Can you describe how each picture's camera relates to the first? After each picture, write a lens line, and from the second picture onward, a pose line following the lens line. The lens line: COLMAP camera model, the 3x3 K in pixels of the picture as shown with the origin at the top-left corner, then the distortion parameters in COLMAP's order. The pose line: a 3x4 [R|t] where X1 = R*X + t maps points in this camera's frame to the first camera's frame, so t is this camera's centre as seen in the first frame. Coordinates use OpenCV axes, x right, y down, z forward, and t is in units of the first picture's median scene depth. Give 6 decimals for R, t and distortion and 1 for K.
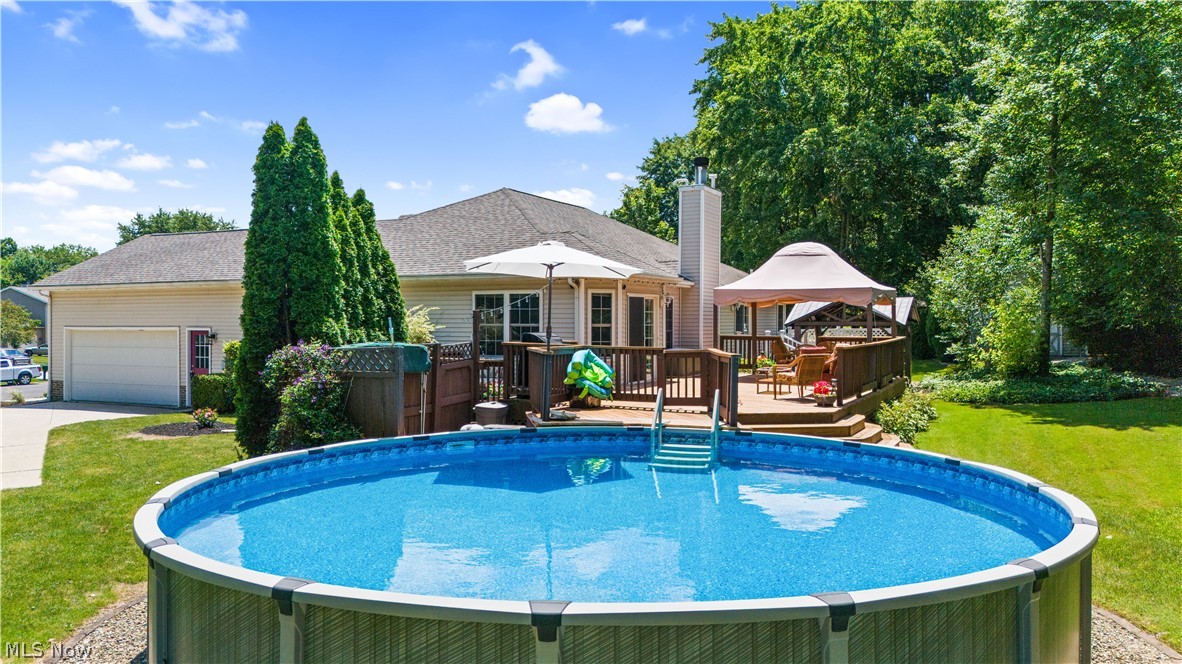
lens RADIAL K [[863.7, 0, 591.0], [0, 863.7, 332.0], [0, 0, 1]] dist [0.094371, -0.093195]
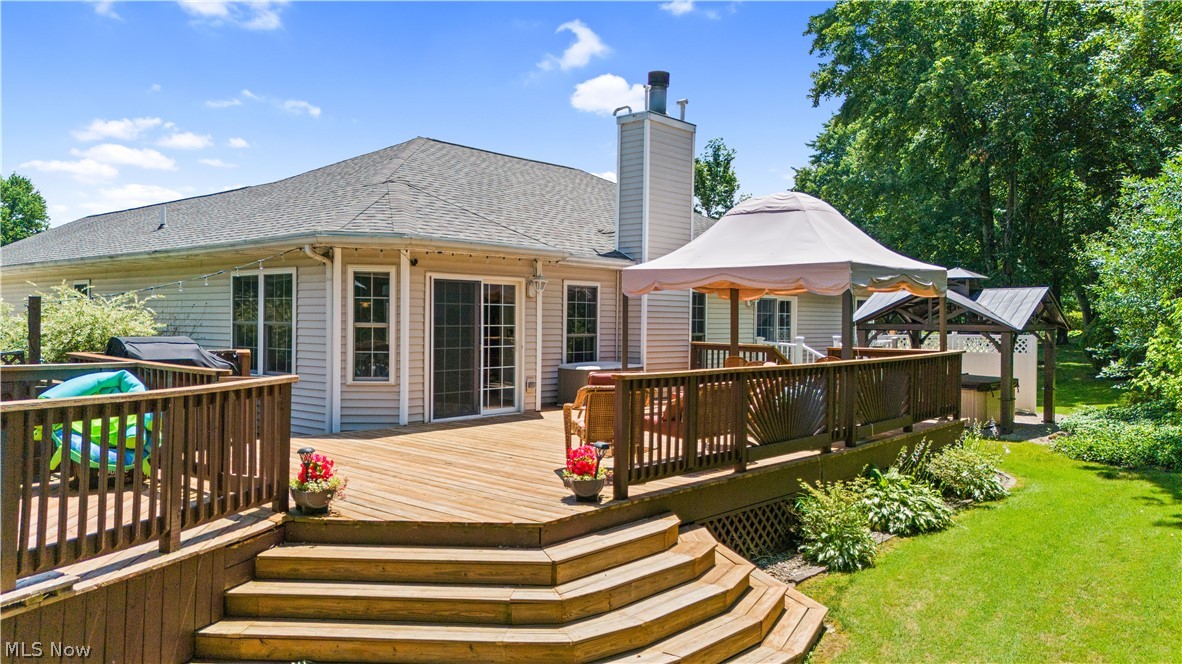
lens RADIAL K [[863.7, 0, 591.0], [0, 863.7, 332.0], [0, 0, 1]] dist [0.094371, -0.093195]
pose [[0.968132, 0.013989, -0.250048, 0.254141], [-0.013568, 0.999902, 0.003408, -0.005323], [0.250071, 0.000093, 0.968227, 0.352527]]
